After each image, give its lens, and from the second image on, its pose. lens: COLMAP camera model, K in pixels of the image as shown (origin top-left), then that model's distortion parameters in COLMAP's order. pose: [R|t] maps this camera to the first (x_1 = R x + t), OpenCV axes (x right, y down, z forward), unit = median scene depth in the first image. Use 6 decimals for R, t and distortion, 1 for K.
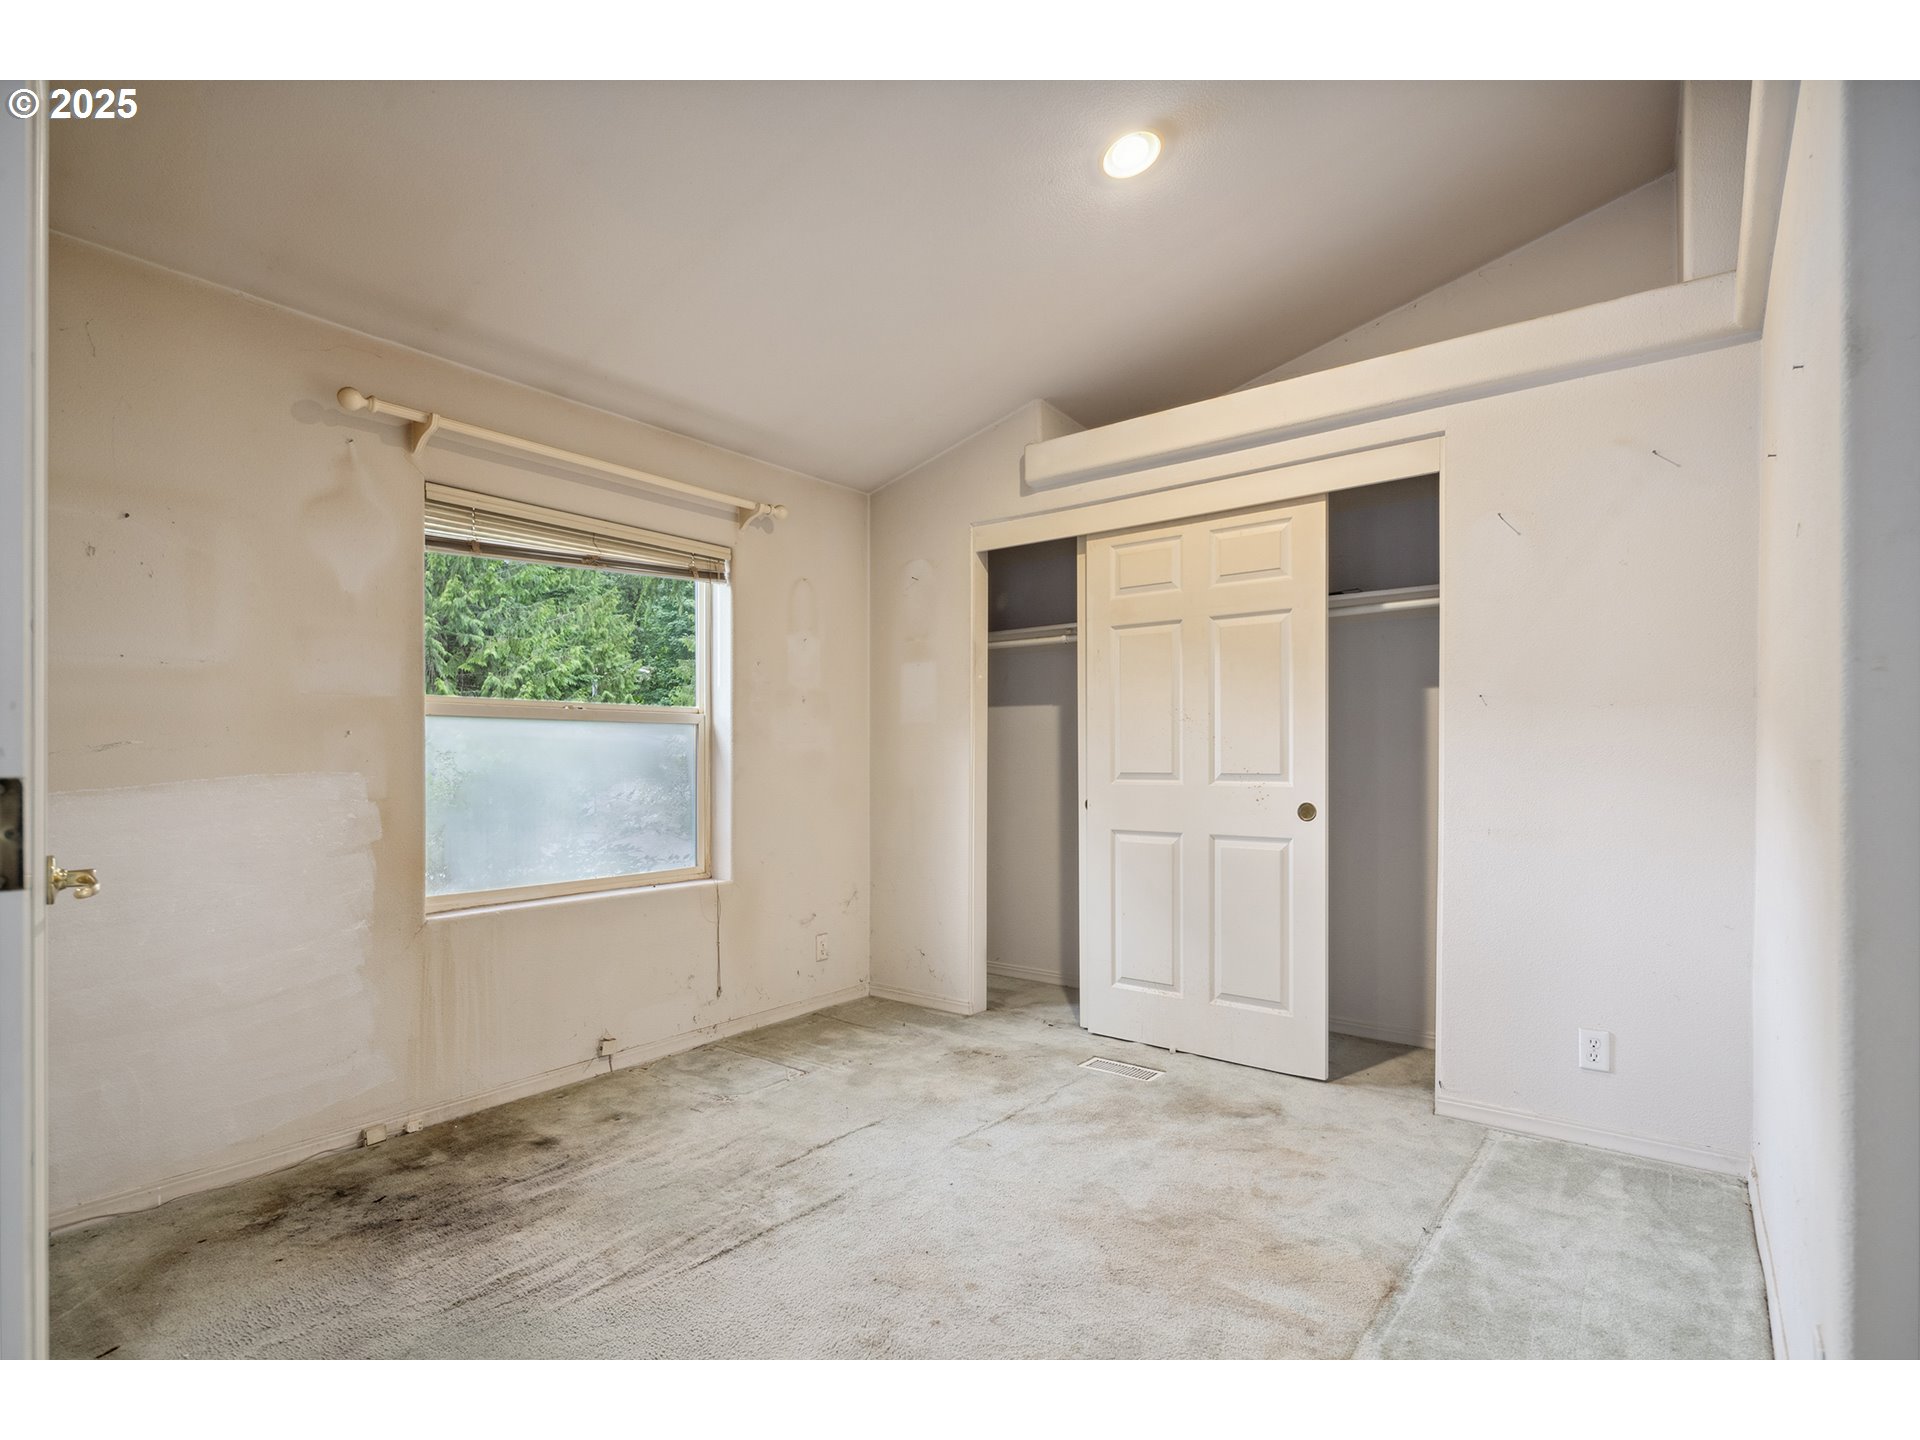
lens RADIAL K [[930.2, 0, 955.1], [0, 930.2, 755.9], [0, 0, 1]] dist [0.000329, 0.000043]
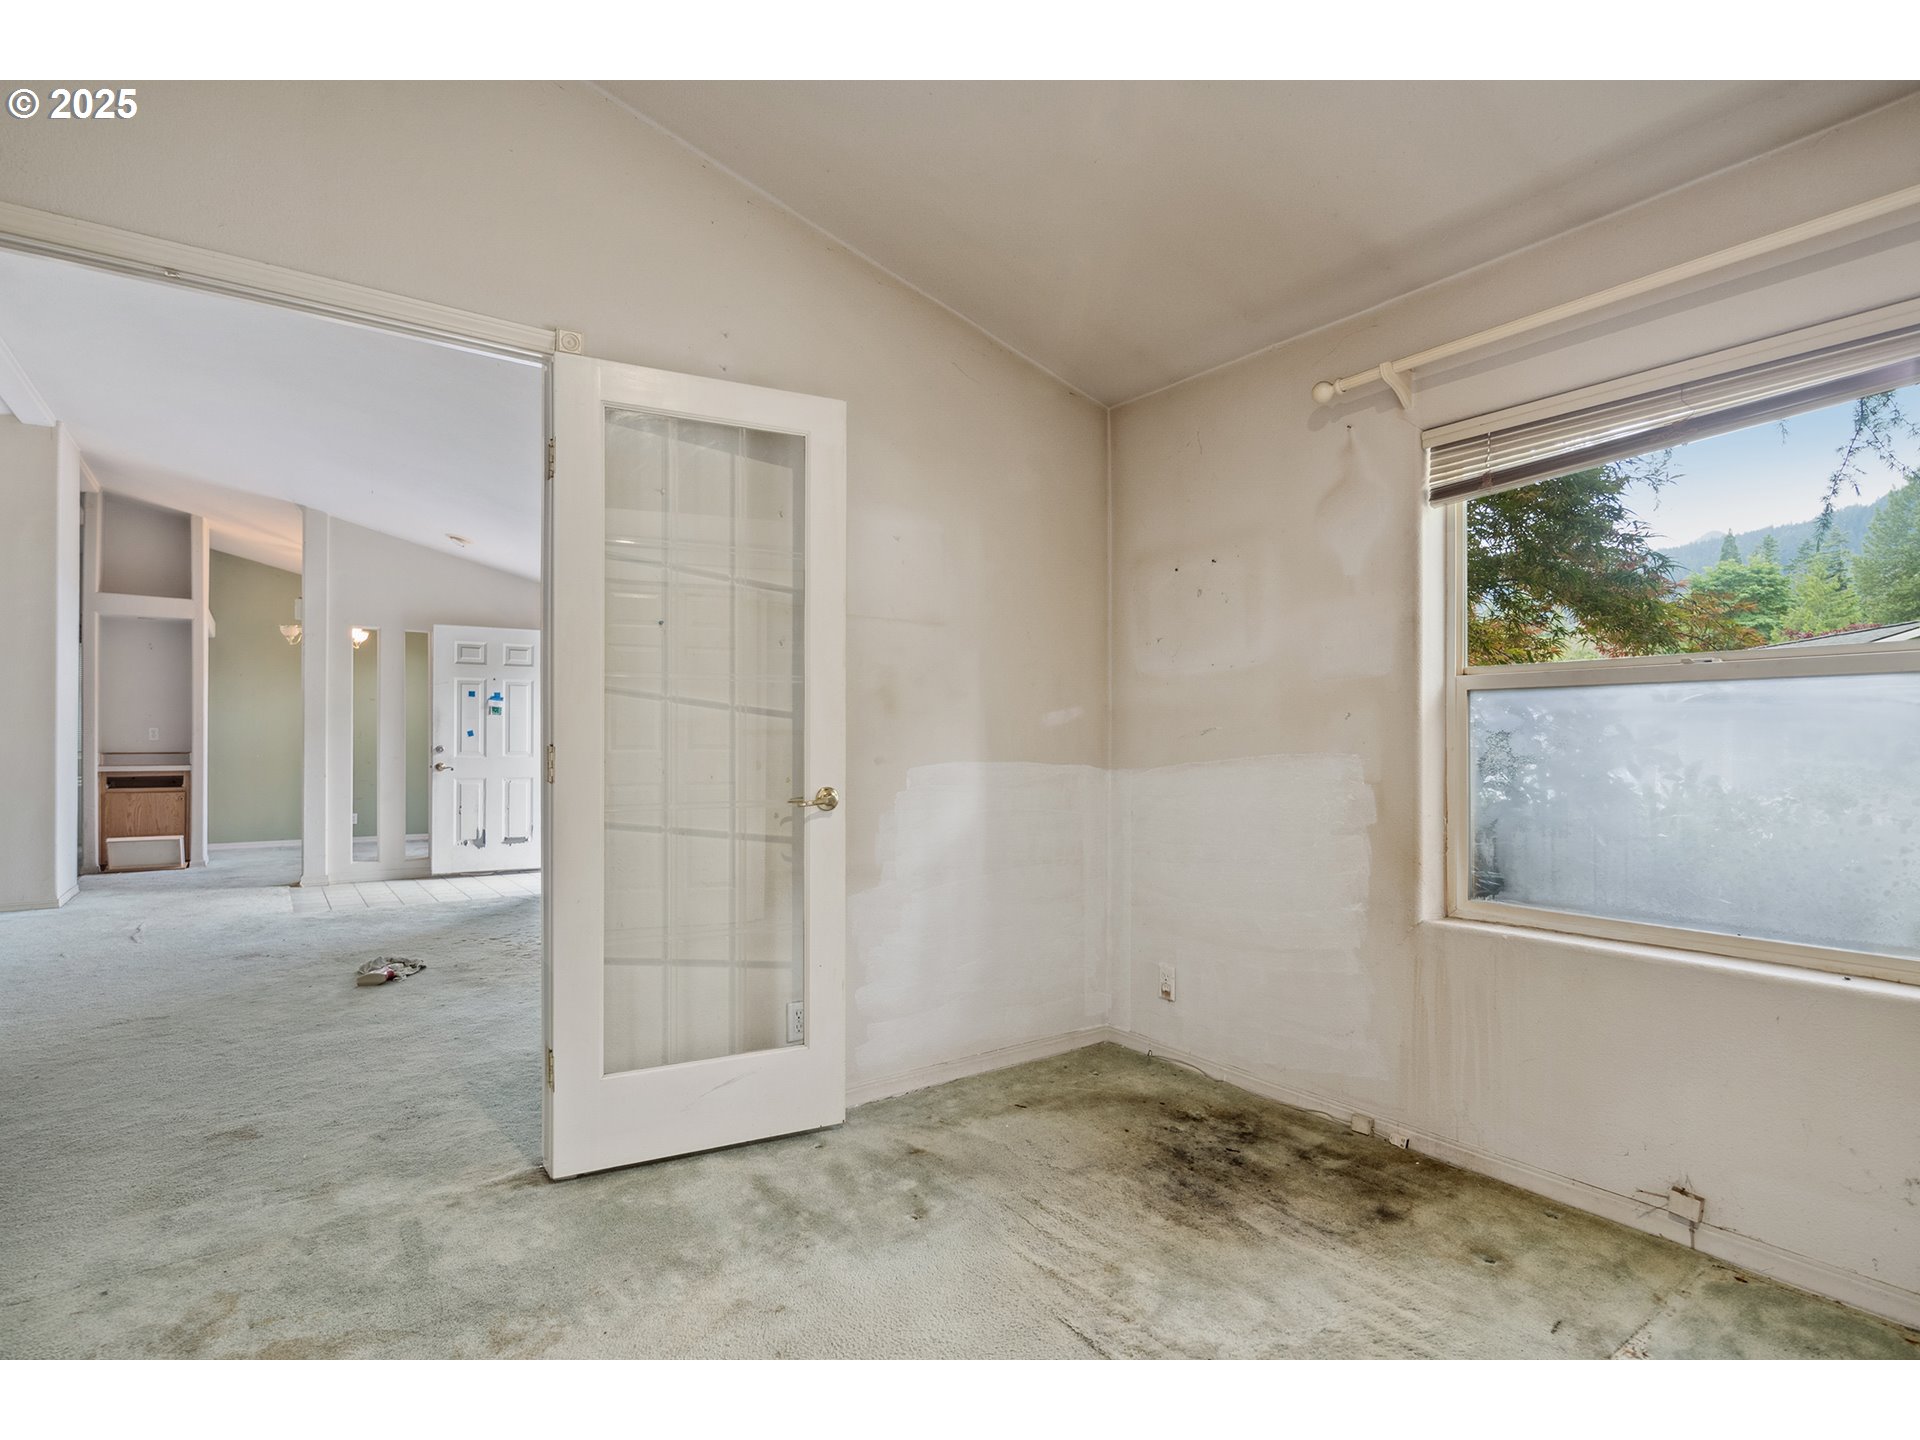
lens RADIAL K [[955.0, 0, 957.8], [0, 955.0, 730.9], [0, 0, 1]] dist [0.000224, 0.000182]
pose [[-0.285088, -0.006777, -0.958477, 0.476144], [0.005369, 0.999948, -0.008667, -0.000754], [0.958486, -0.007616, -0.285037, 0.902258]]
